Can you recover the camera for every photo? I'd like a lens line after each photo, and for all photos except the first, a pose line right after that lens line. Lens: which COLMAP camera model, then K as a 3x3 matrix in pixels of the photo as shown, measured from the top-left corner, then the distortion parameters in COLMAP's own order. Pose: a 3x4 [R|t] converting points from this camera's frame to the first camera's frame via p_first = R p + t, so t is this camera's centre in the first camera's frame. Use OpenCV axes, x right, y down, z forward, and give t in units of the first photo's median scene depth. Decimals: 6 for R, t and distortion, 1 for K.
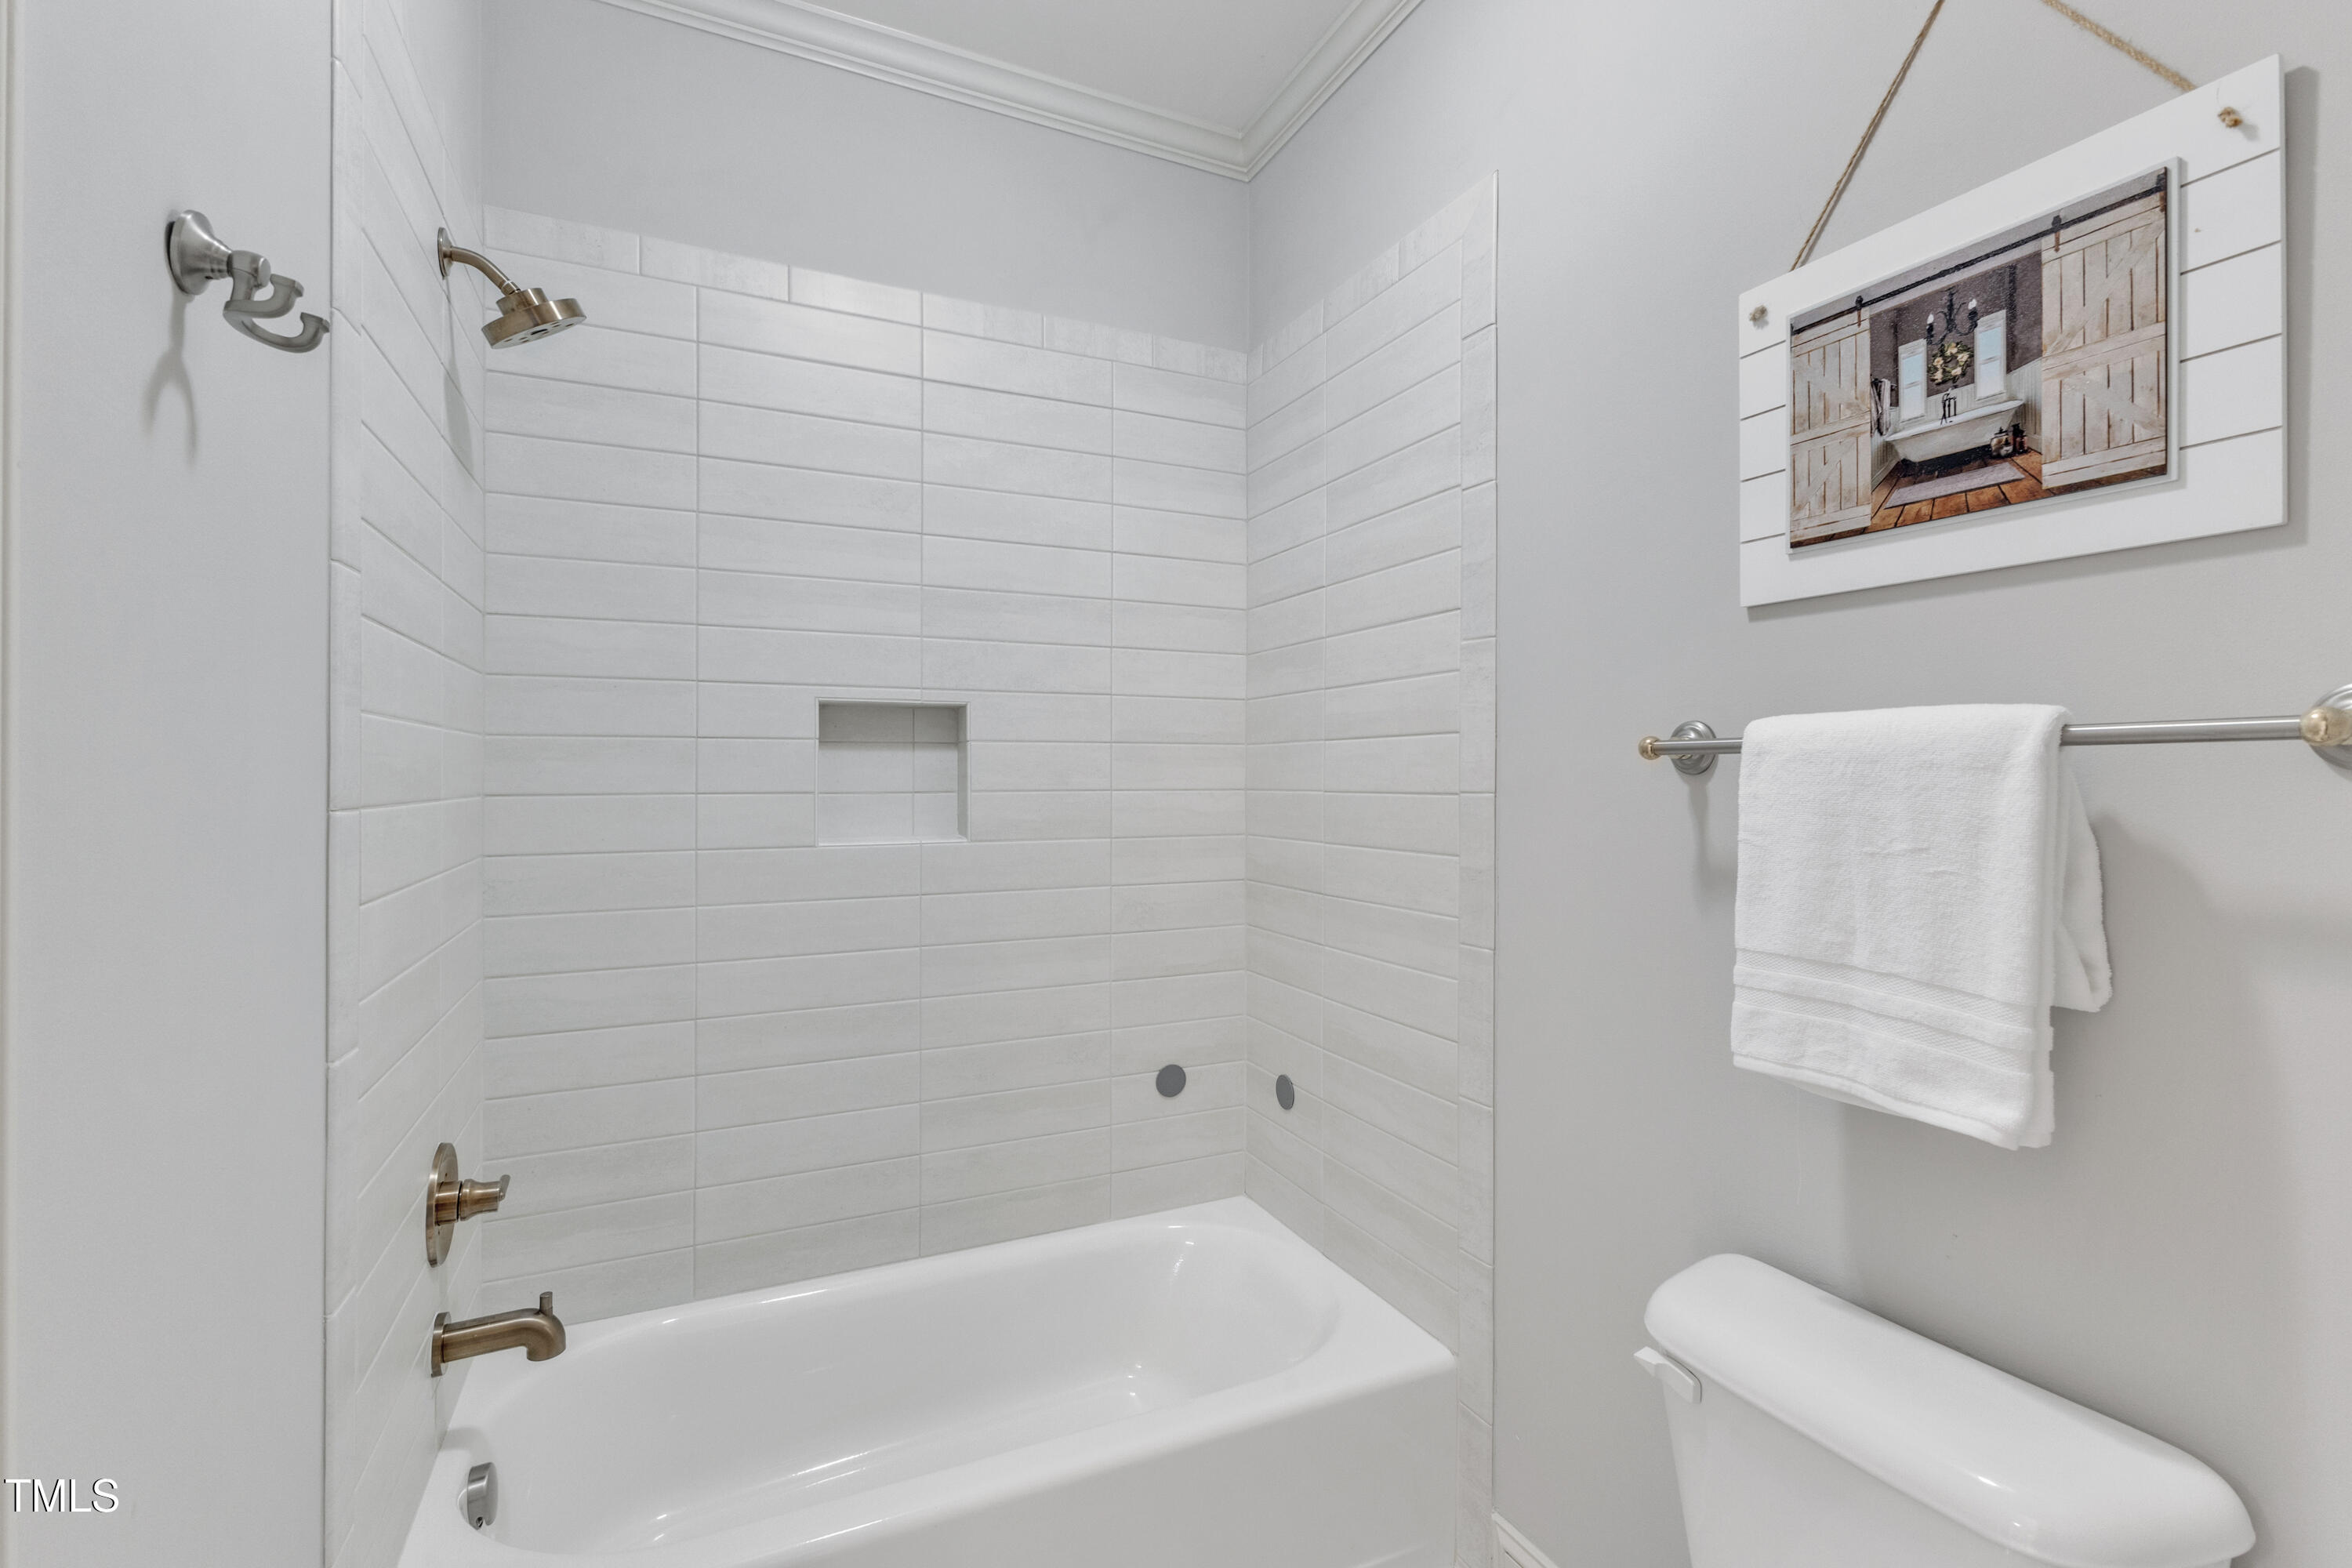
lens RADIAL K [[1056.8, 0, 1193.4], [0, 1056.8, 783.8], [0, 0, 1]] dist [-0.015390, -0.000769]
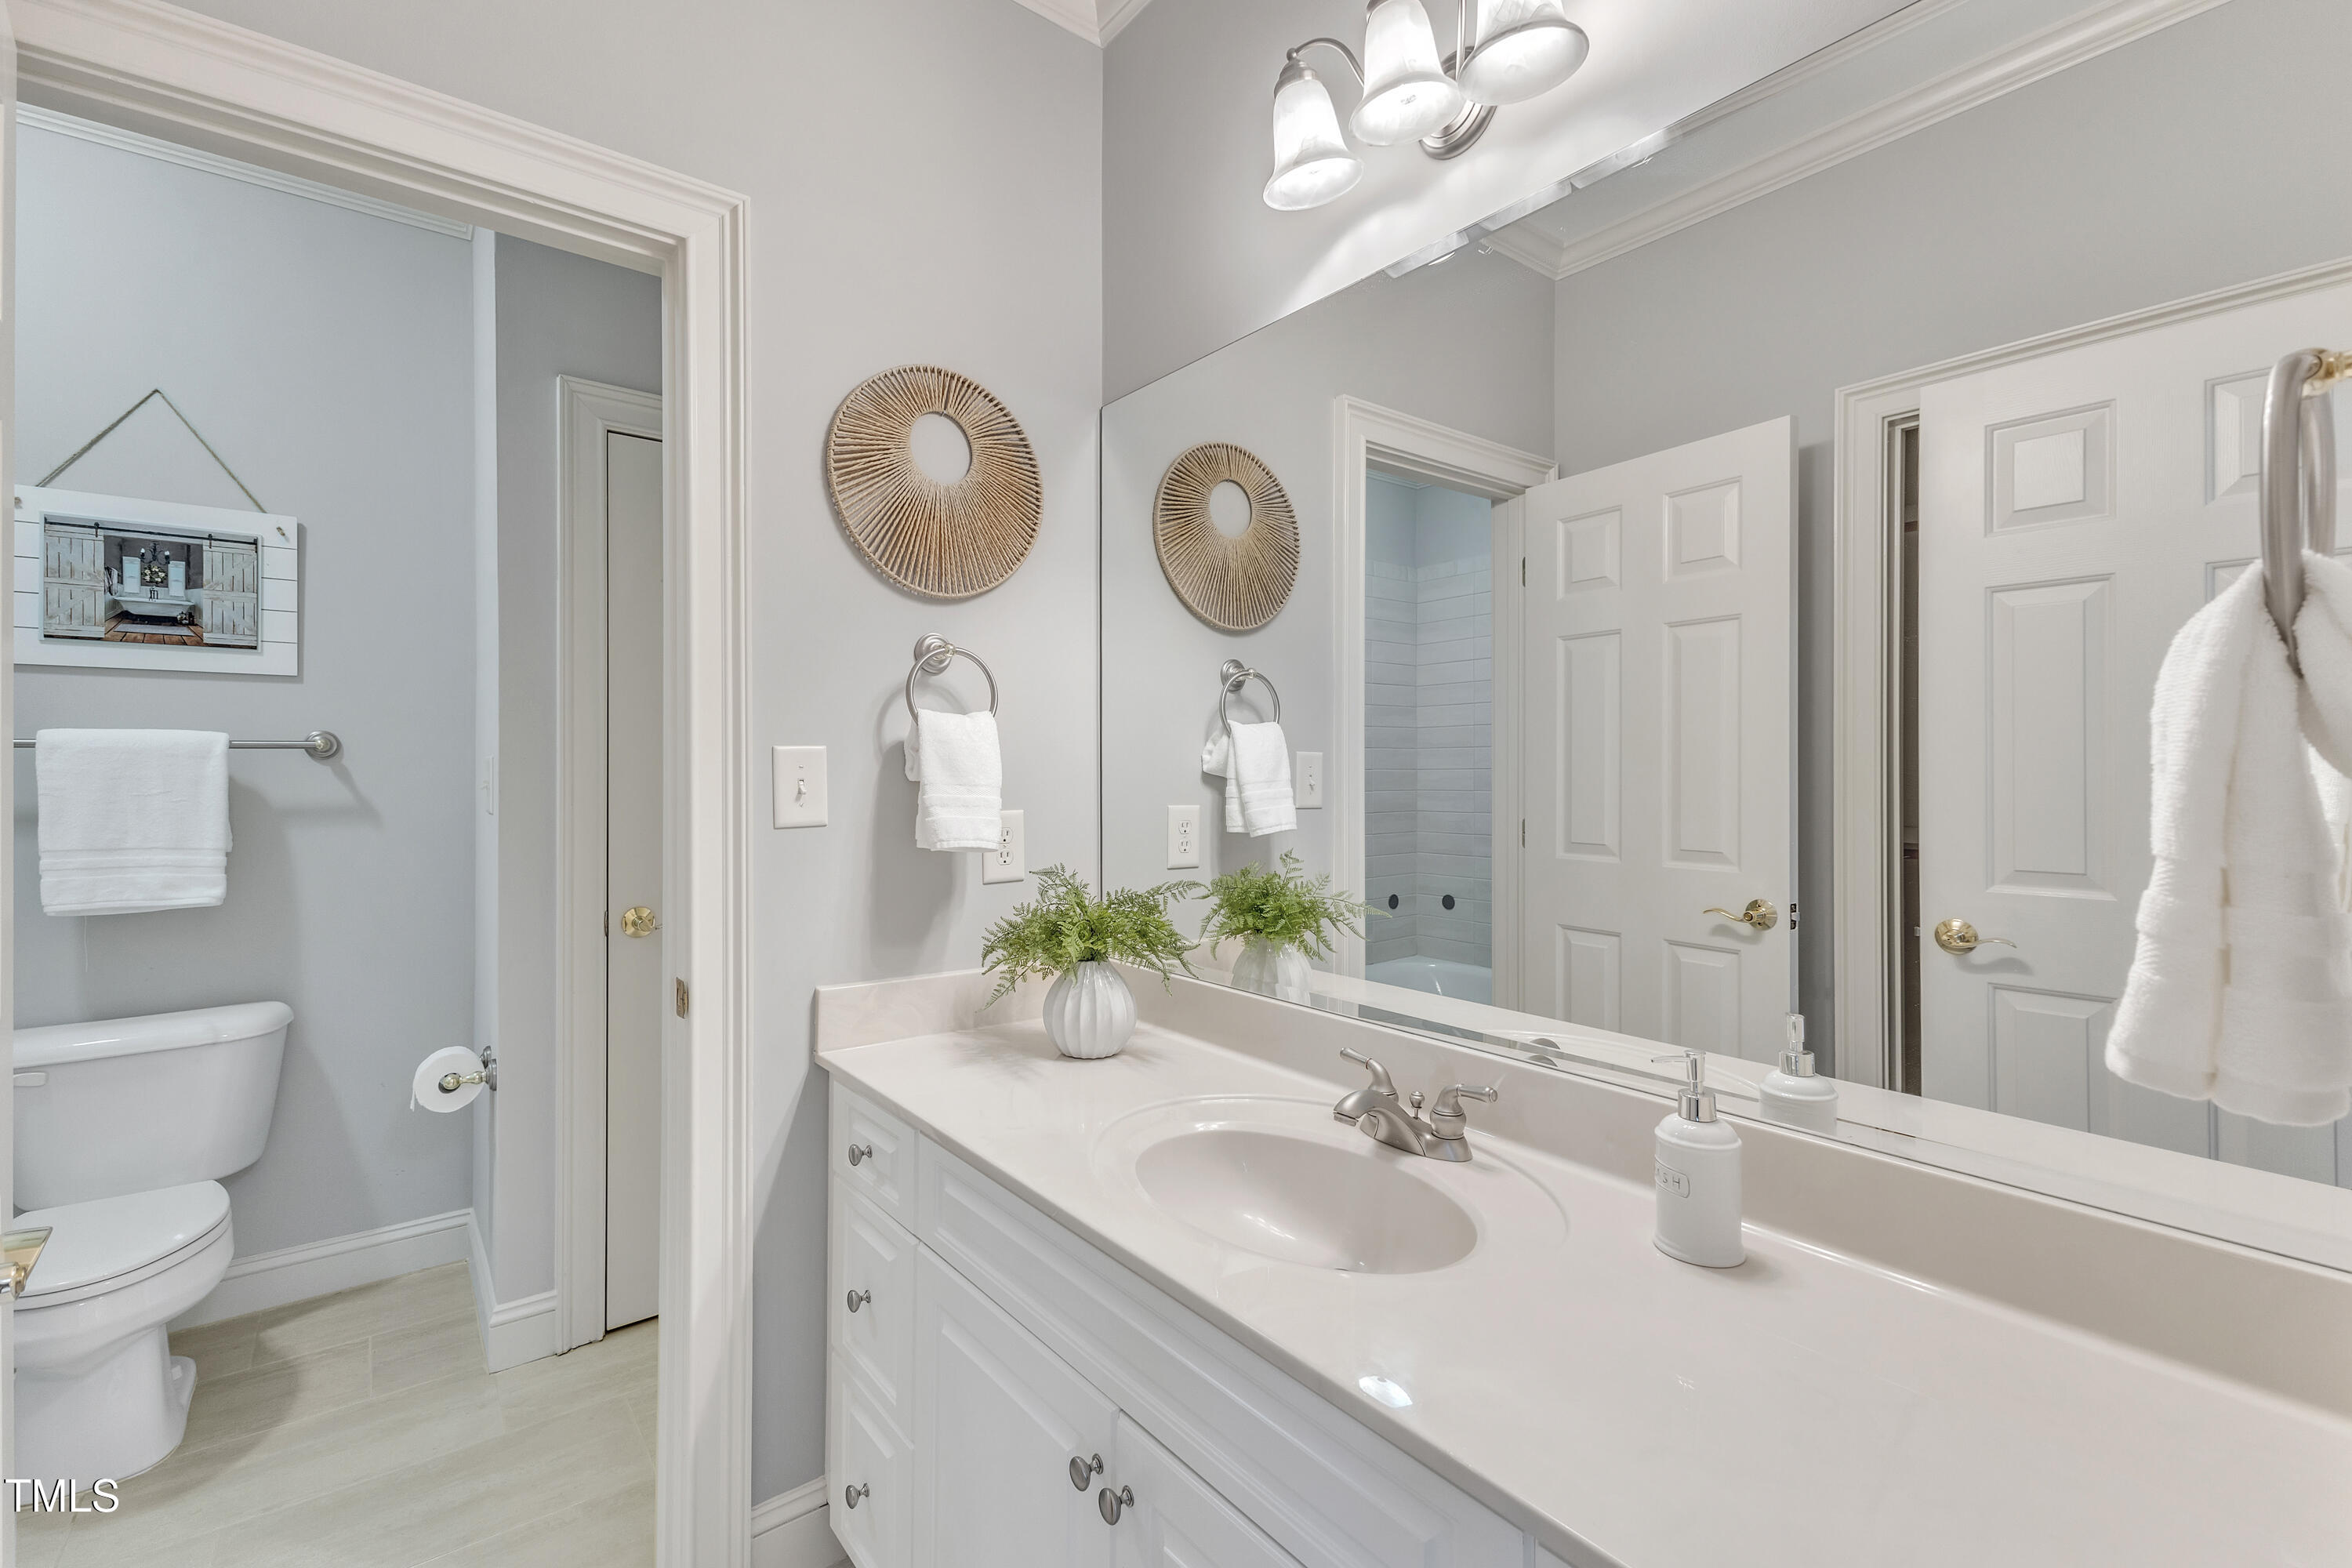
lens RADIAL K [[1056.8, 0, 1197.7], [0, 1056.8, 762.3], [0, 0, 1]] dist [-0.015390, -0.000769]
pose [[-0.271380, -0.012917, 0.962386, -2.073487], [-0.002149, 0.999916, 0.012815, -0.035694], [-0.962470, 0.001410, -0.271385, -0.556021]]
